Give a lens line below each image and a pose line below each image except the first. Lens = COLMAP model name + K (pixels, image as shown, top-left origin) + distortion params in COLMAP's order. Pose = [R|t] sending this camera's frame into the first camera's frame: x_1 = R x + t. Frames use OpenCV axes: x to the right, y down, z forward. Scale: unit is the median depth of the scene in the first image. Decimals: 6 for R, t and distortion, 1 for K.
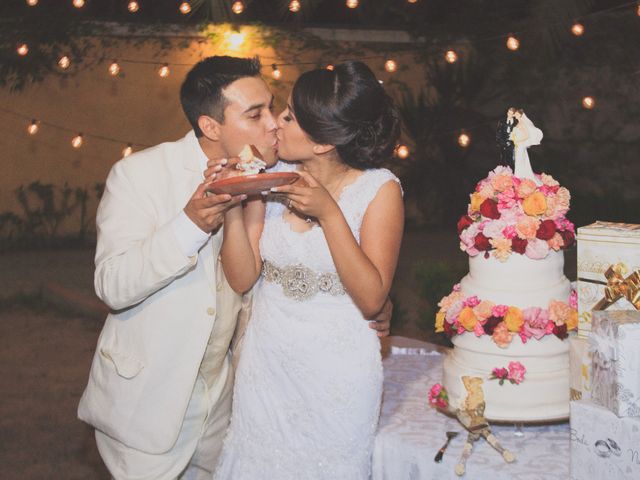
lens RADIAL K [[1103.5, 0, 320.0], [0, 1103.5, 240.0], [0, 0, 1]] dist [-0.056655, 0.050412]
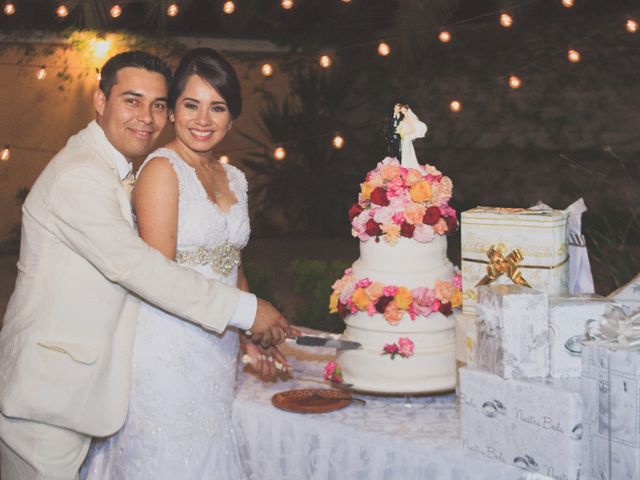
lens RADIAL K [[1103.5, 0, 320.0], [0, 1103.5, 240.0], [0, 0, 1]] dist [-0.056655, 0.050412]
pose [[0.991774, -0.009126, 0.127675, -0.041293], [0.010440, 0.999899, -0.009623, 0.023570], [-0.127575, 0.010877, 0.991769, -0.061409]]
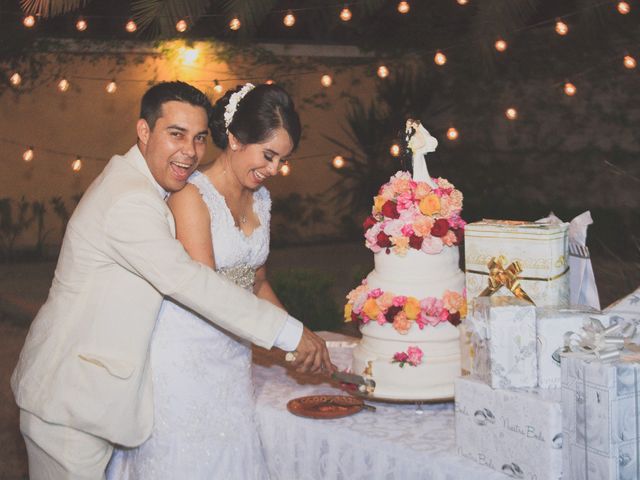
lens RADIAL K [[1103.5, 0, 320.0], [0, 1103.5, 240.0], [0, 0, 1]] dist [-0.056655, 0.050412]
pose [[0.999418, -0.010936, 0.032311, 0.046190], [0.011329, 0.999864, -0.012012, 0.014735], [-0.032175, 0.012371, 0.999406, -0.108997]]
